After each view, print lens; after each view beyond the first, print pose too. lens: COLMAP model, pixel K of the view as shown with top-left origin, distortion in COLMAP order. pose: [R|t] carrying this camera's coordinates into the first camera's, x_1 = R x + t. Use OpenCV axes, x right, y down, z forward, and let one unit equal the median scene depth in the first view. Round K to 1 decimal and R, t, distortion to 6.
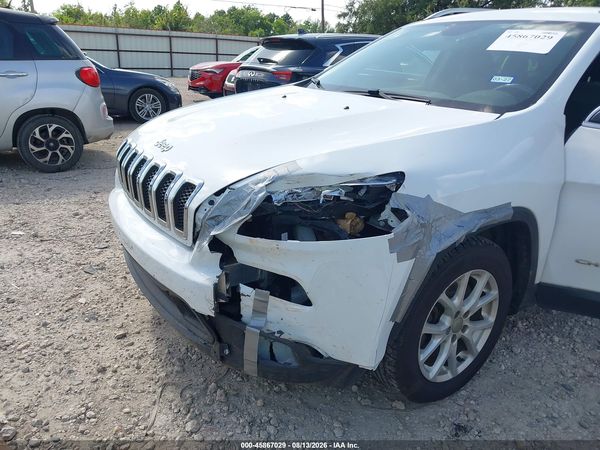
lens RADIAL K [[499.3, 0, 298.0], [0, 499.3, 223.4], [0, 0, 1]] dist [0.025235, -0.042762]
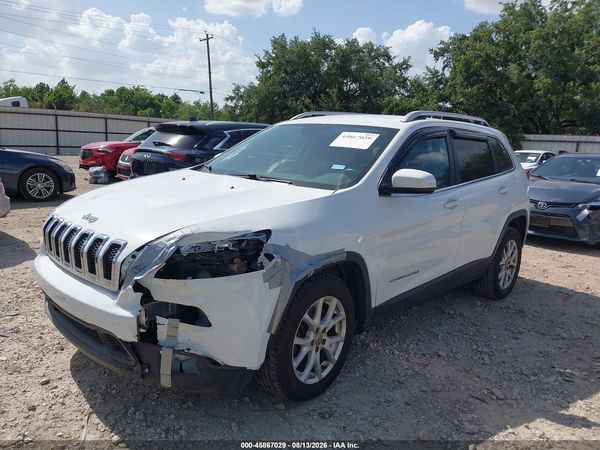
lens RADIAL K [[499.3, 0, 298.4], [0, 499.3, 226.9], [0, 0, 1]] dist [0.025235, -0.042762]
pose [[0.977212, -0.031290, 0.209948, -0.015799], [0.059991, 0.989464, -0.131765, 0.070528], [-0.203613, 0.141357, 0.968793, -0.358188]]
